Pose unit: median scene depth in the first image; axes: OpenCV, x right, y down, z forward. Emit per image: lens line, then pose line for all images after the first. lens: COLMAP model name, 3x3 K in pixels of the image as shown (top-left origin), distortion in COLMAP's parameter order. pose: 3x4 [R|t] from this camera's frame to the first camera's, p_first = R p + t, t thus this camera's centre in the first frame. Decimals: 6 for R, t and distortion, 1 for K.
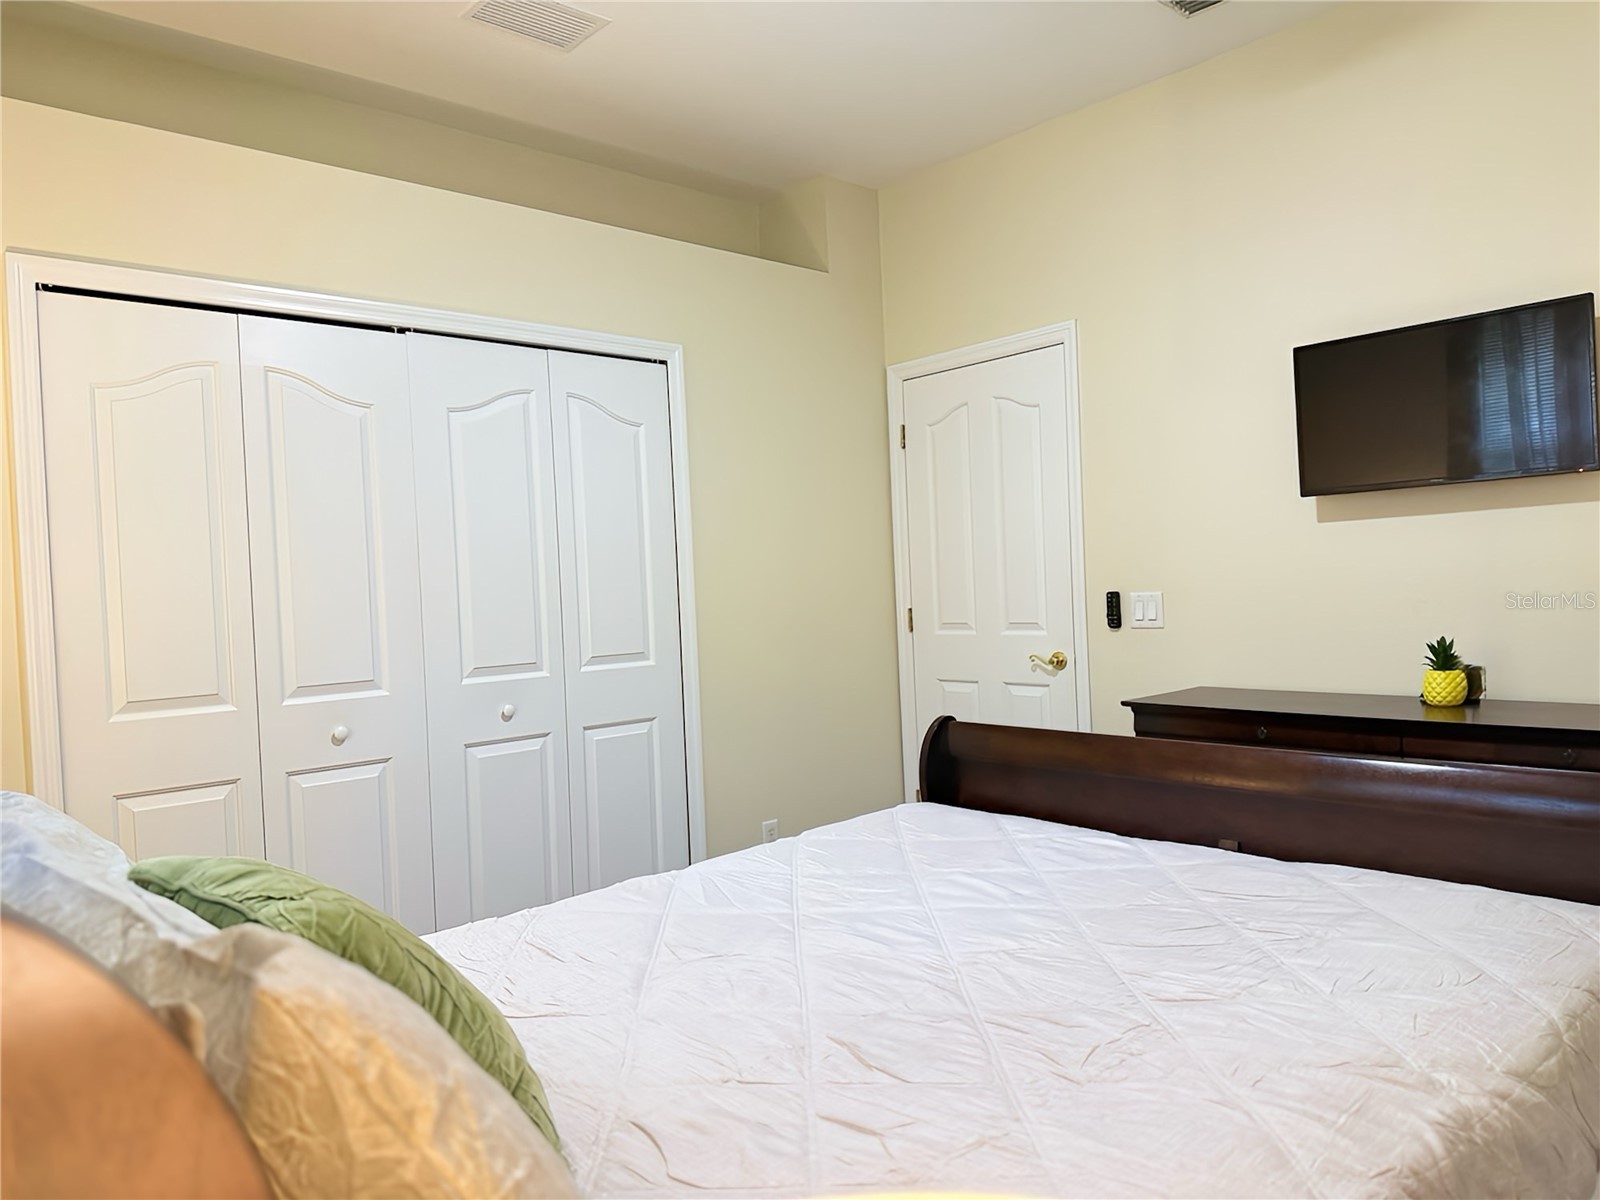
lens RADIAL K [[1118.3, 0, 797.5], [0, 1118.3, 604.9], [0, 0, 1]] dist [0.172704, -0.227105]
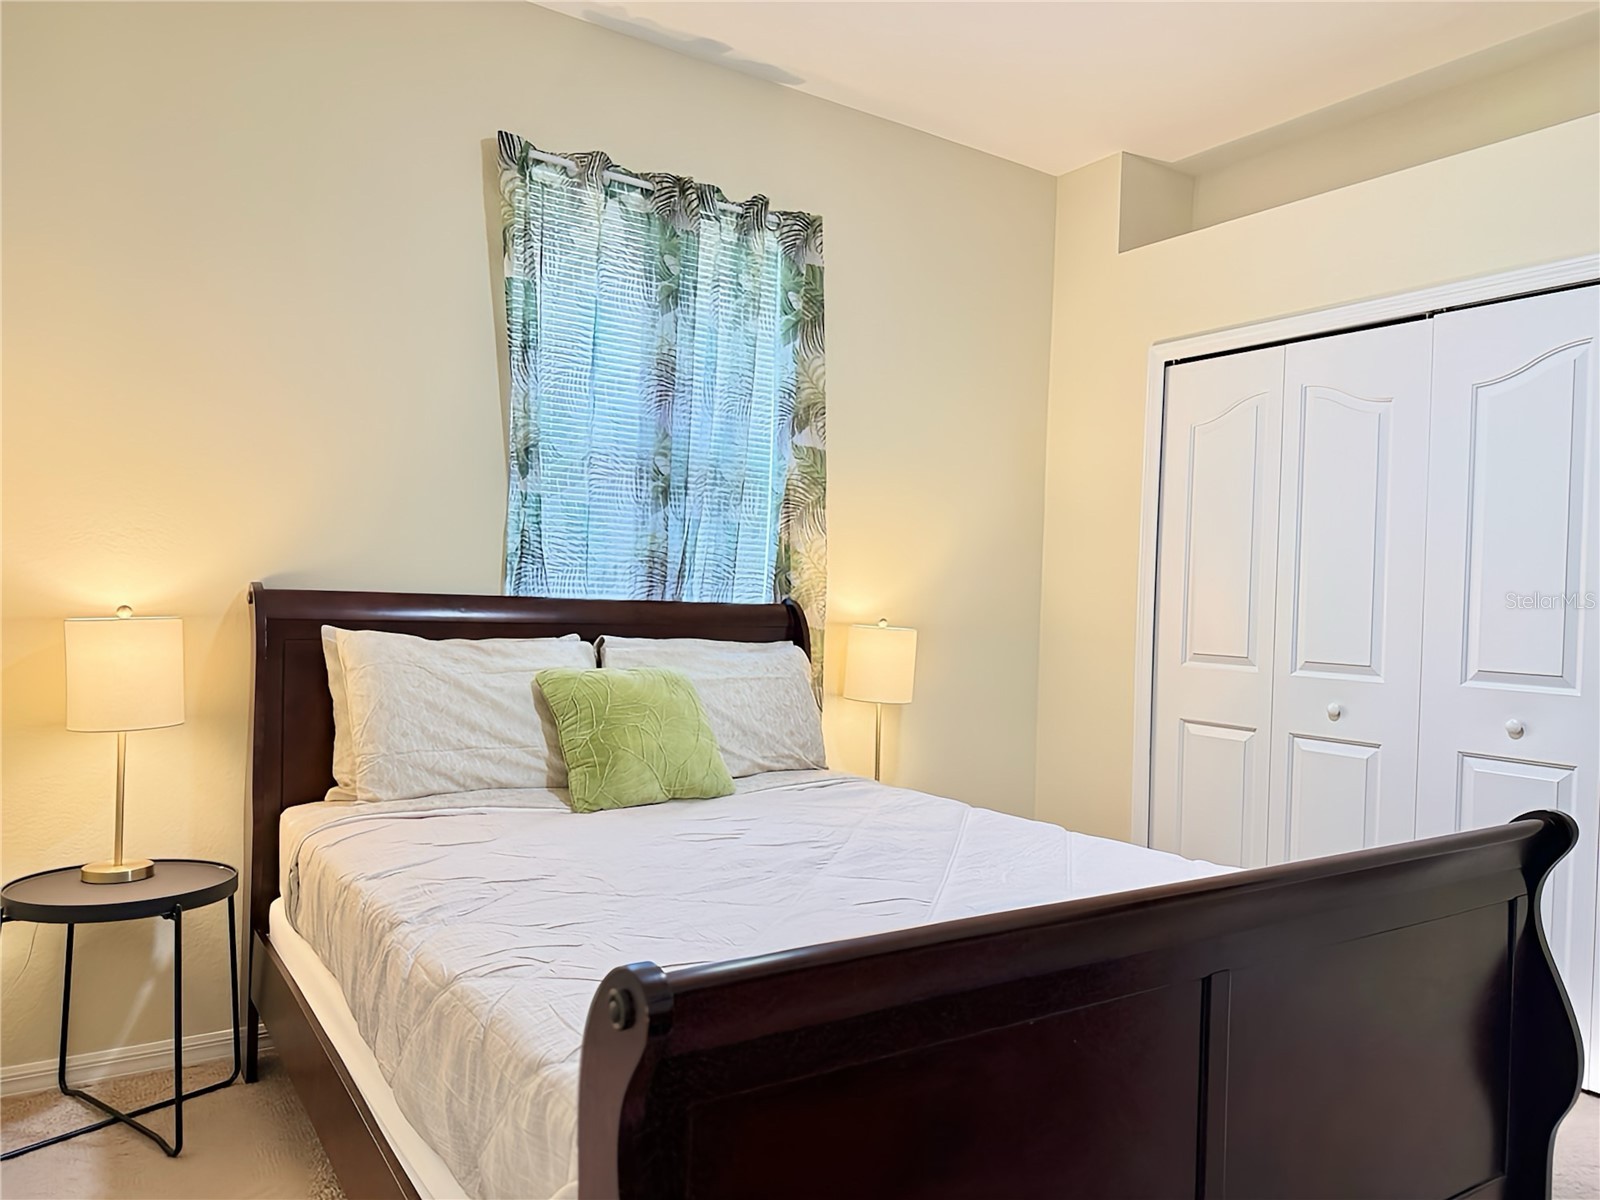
lens RADIAL K [[1118.3, 0, 797.5], [0, 1118.3, 604.9], [0, 0, 1]] dist [0.172704, -0.227105]
pose [[-0.118937, 0.071292, -0.990339, 0.762342], [-0.016740, 0.997133, 0.073792, -0.062396], [0.992761, 0.025355, -0.117403, 0.634534]]
